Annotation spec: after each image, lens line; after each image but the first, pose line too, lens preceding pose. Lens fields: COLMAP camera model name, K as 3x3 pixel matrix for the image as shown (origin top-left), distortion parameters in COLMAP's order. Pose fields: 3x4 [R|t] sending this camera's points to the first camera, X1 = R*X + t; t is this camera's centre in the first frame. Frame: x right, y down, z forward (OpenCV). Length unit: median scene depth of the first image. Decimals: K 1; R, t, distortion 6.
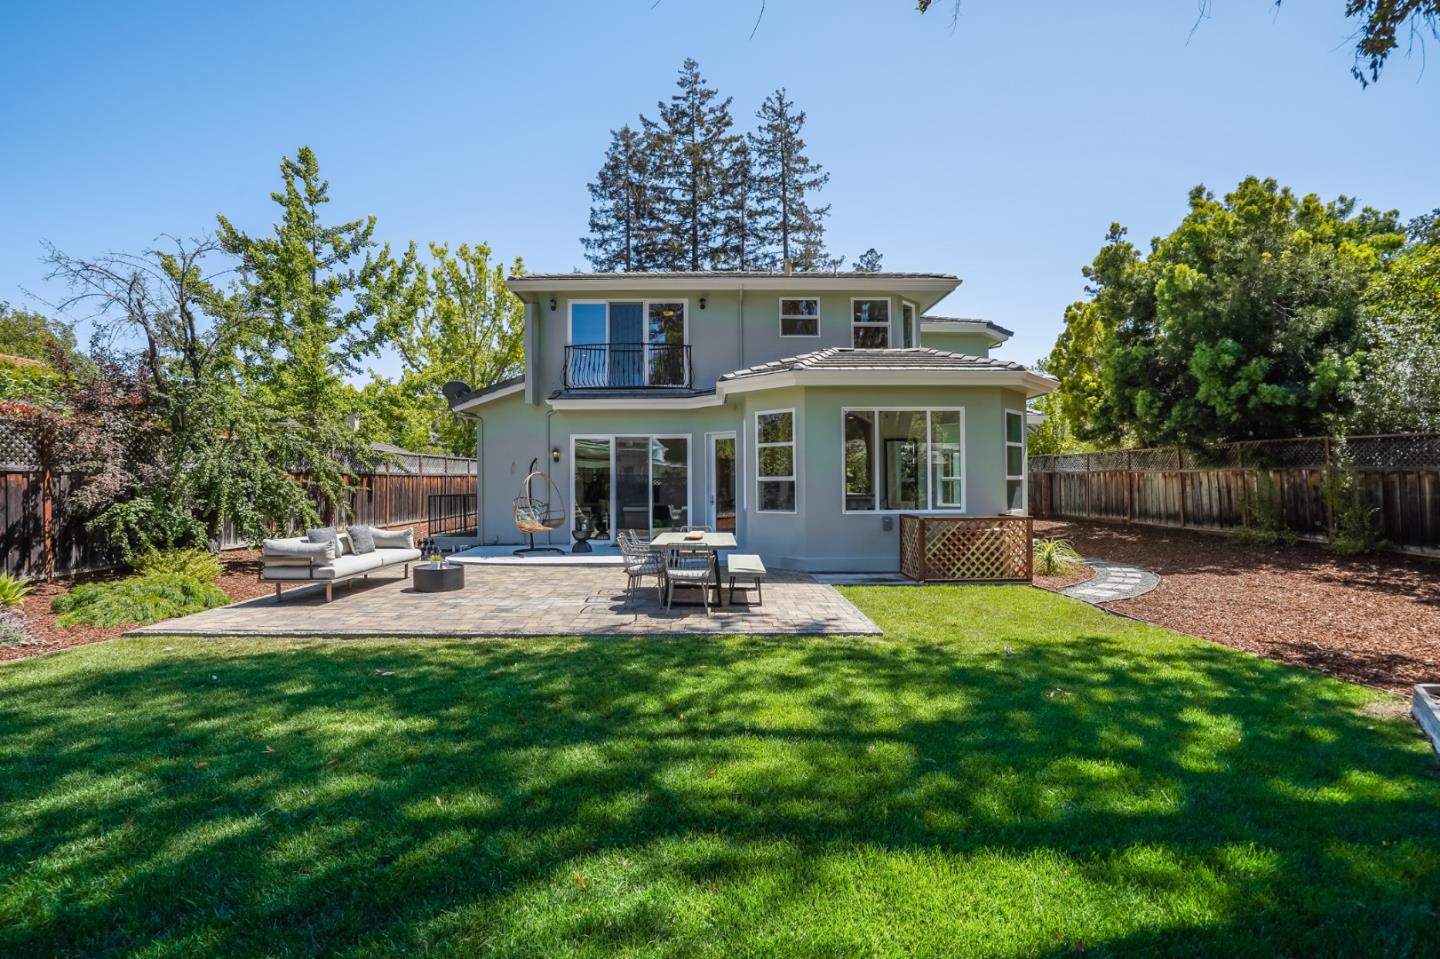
lens RADIAL K [[662.8, 0, 704.2], [0, 662.8, 460.1], [0, 0, 1]] dist [-0.030205, 0.005210]
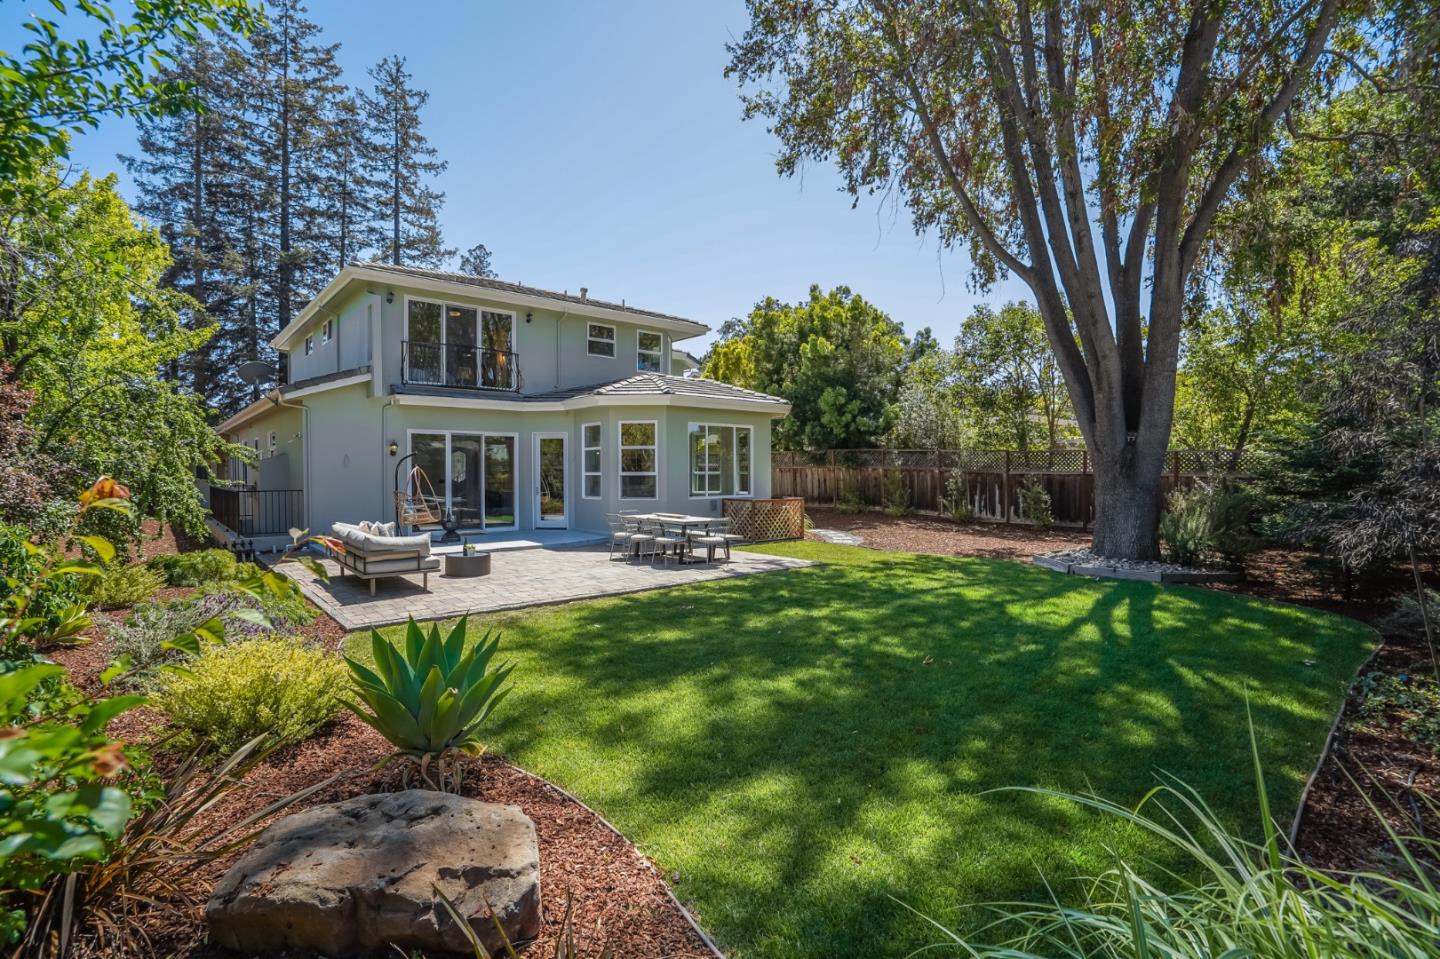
lens RADIAL K [[662.8, 0, 716.0], [0, 662.8, 469.2], [0, 0, 1]] dist [-0.030205, 0.005210]
pose [[0.768323, 0.004159, 0.640048, -0.407424], [-0.020910, 0.999608, 0.018606, -0.005510], [-0.639720, -0.027679, 0.768109, -0.063311]]
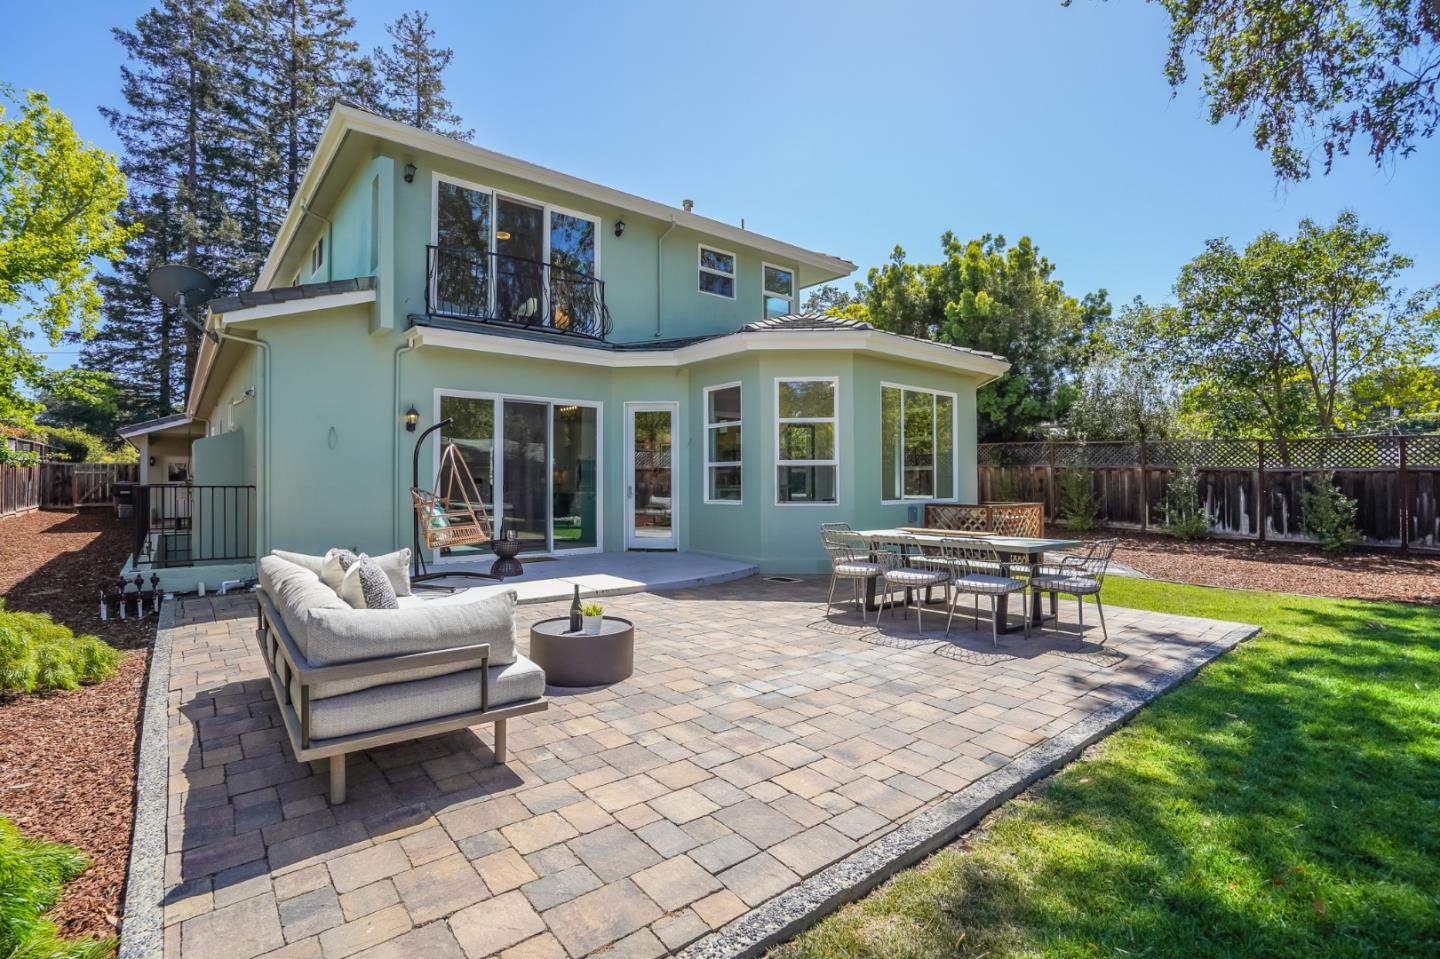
lens RADIAL K [[662.8, 0, 722.3], [0, 662.8, 478.9], [0, 0, 1]] dist [-0.030205, 0.005210]
pose [[0.778960, 0.006290, 0.627042, -0.319402], [-0.024702, 0.999481, 0.020661, 0.022709], [-0.626587, -0.031583, 0.778711, 0.293494]]
